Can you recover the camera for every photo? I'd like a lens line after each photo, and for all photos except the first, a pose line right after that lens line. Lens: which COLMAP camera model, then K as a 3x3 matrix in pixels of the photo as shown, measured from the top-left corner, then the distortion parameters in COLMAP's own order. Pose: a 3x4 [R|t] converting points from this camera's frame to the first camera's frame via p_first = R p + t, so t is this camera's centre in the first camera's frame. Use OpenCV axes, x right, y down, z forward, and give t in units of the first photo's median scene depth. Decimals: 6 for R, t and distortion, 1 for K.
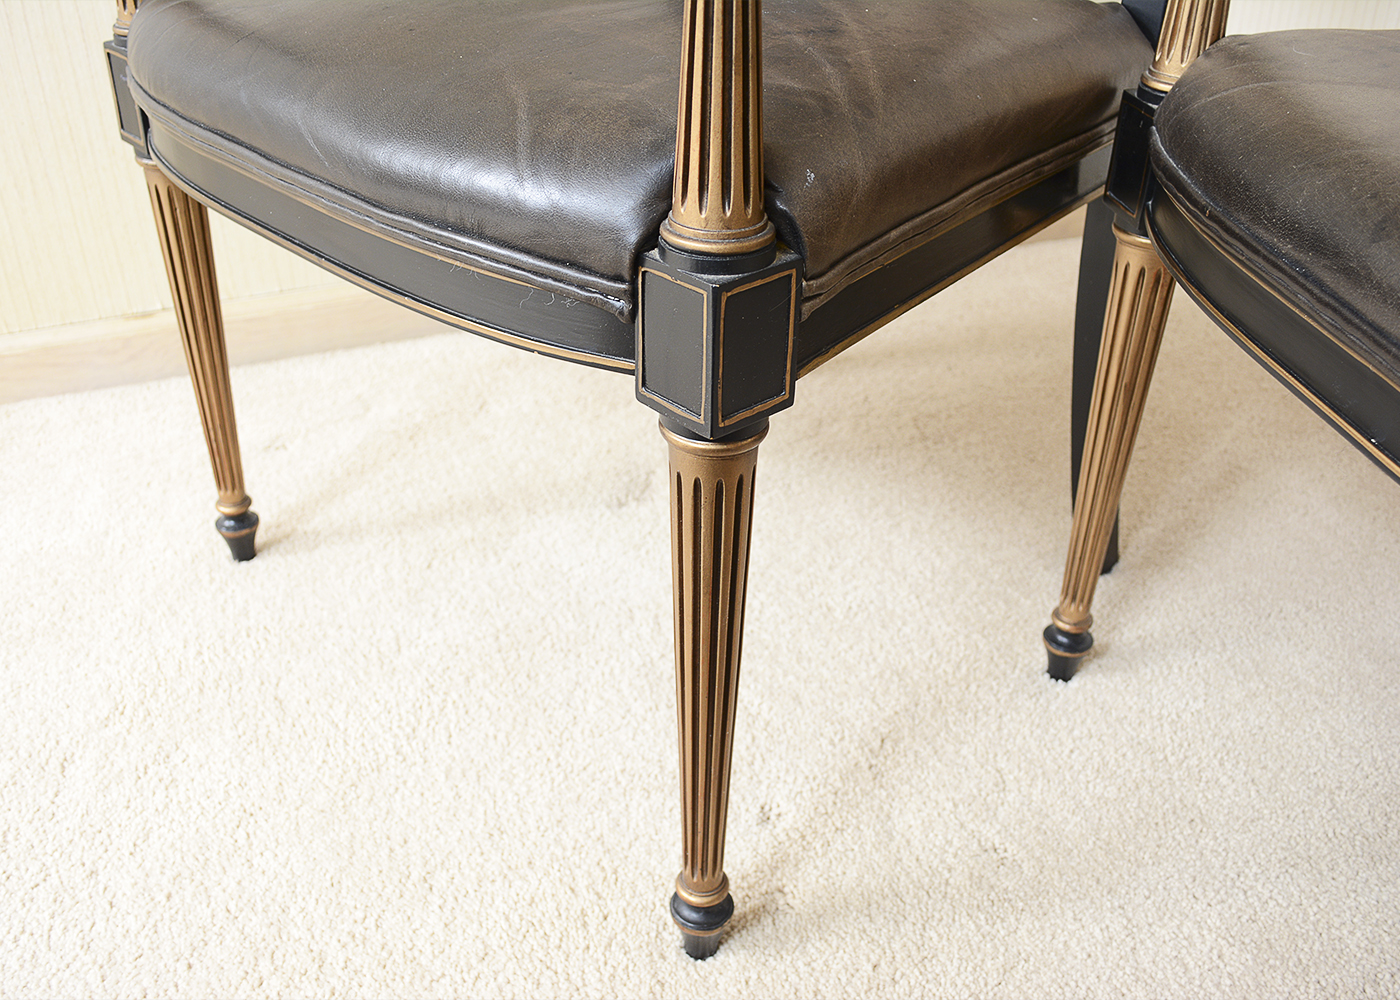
lens RADIAL K [[1333.9, 0, 696.4], [0, 1333.9, 491.1], [0, 0, 1]] dist [-0.058086, 0.000000]
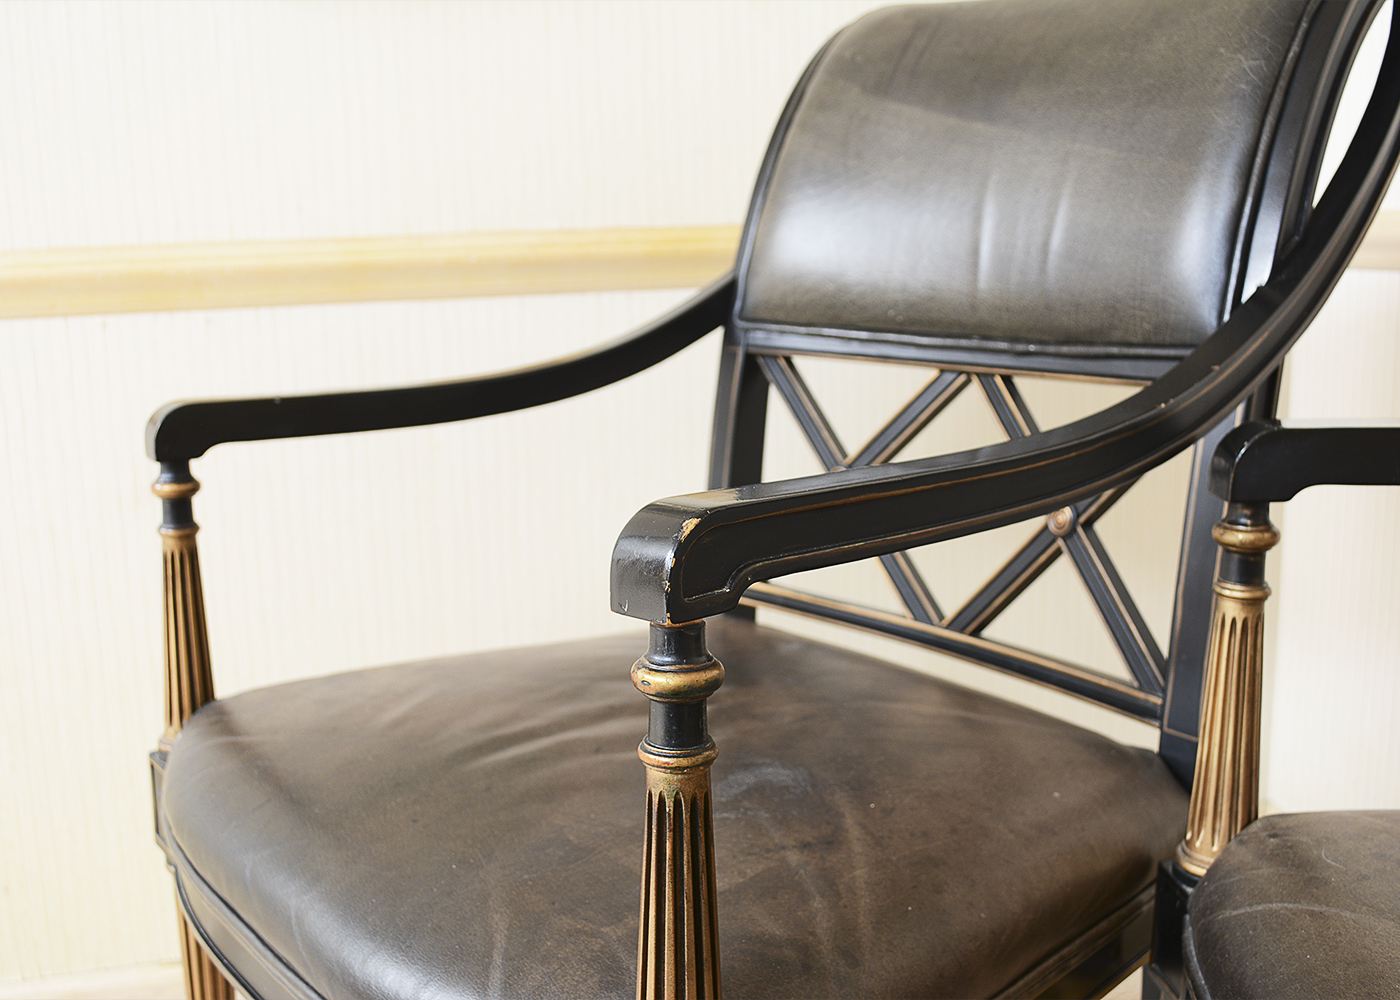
lens RADIAL K [[1418.3, 0, 695.3], [0, 1418.3, 502.4], [0, 0, 1]] dist [-0.063620, 0.000000]
pose [[0.995845, 0.001317, -0.091055, 0.079252], [-0.033434, 0.935353, -0.352133, -0.170987], [0.084705, 0.353714, 0.931510, -0.058269]]
